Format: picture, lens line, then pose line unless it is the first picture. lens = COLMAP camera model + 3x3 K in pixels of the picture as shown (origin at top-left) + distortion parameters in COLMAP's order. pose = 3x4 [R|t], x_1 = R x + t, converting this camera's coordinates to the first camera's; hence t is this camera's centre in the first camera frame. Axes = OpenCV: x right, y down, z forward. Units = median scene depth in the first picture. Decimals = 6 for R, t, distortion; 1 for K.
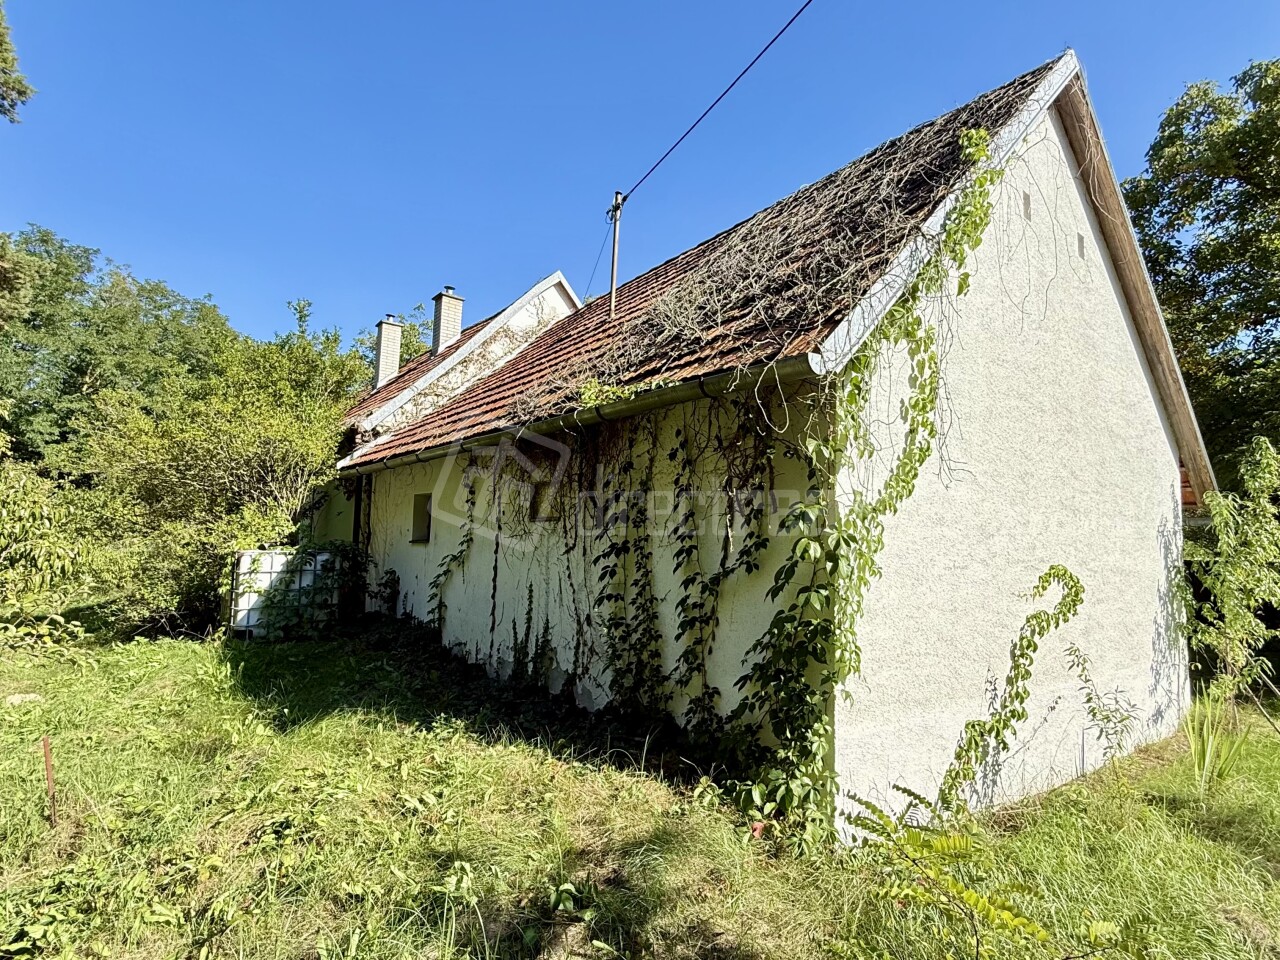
lens RADIAL K [[677.3, 0, 640.0], [0, 677.3, 480.0], [0, 0, 1]] dist [-0.000891, -0.000684]
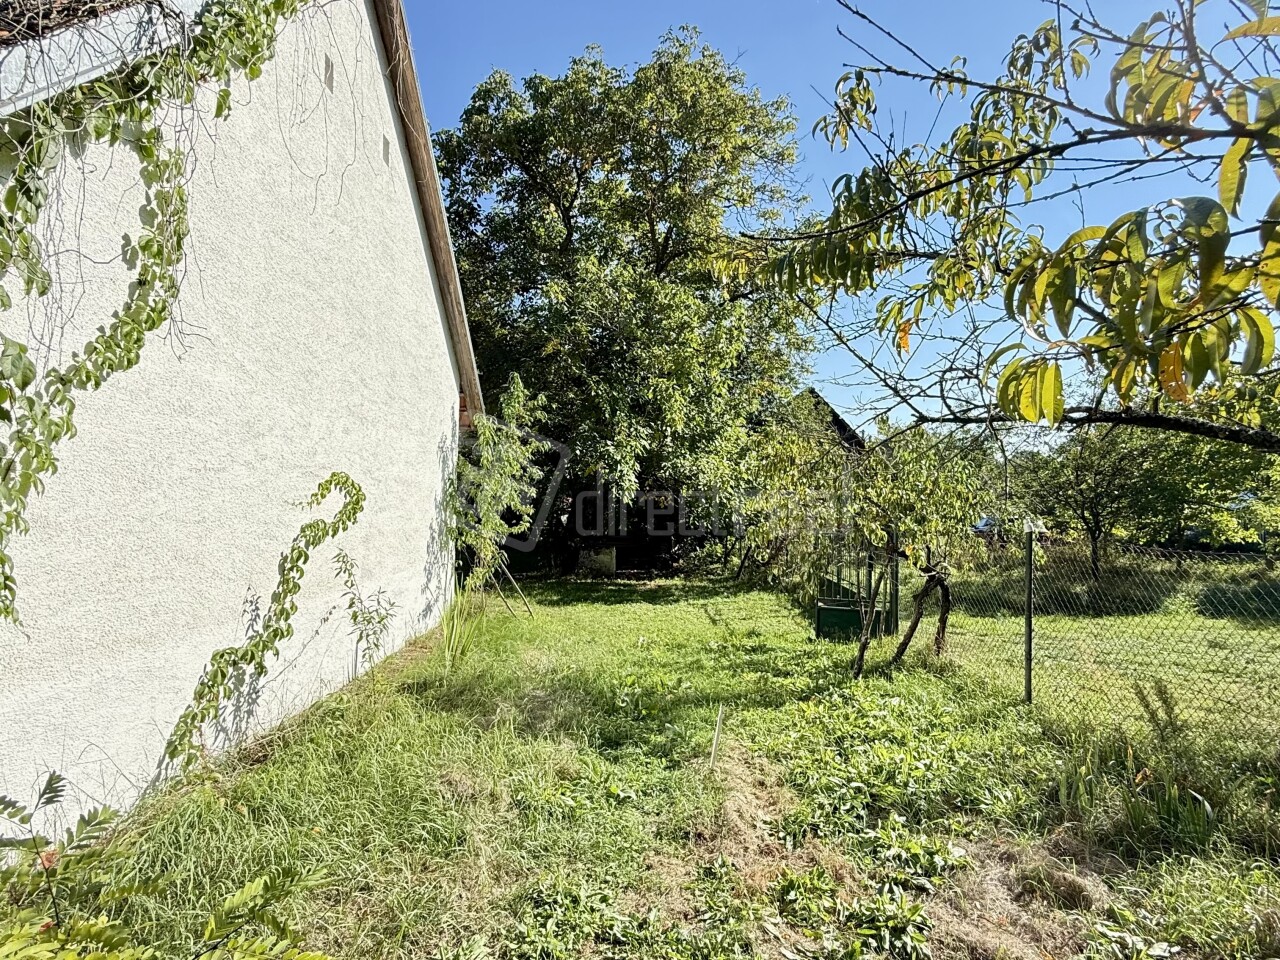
lens RADIAL K [[677.3, 0, 640.0], [0, 677.3, 480.0], [0, 0, 1]] dist [-0.000891, -0.000684]
pose [[0.611091, -0.004389, 0.791548, 0.122612], [-0.079303, 0.994614, 0.066739, 0.040579], [-0.787578, -0.103556, 0.607452, 0.084312]]
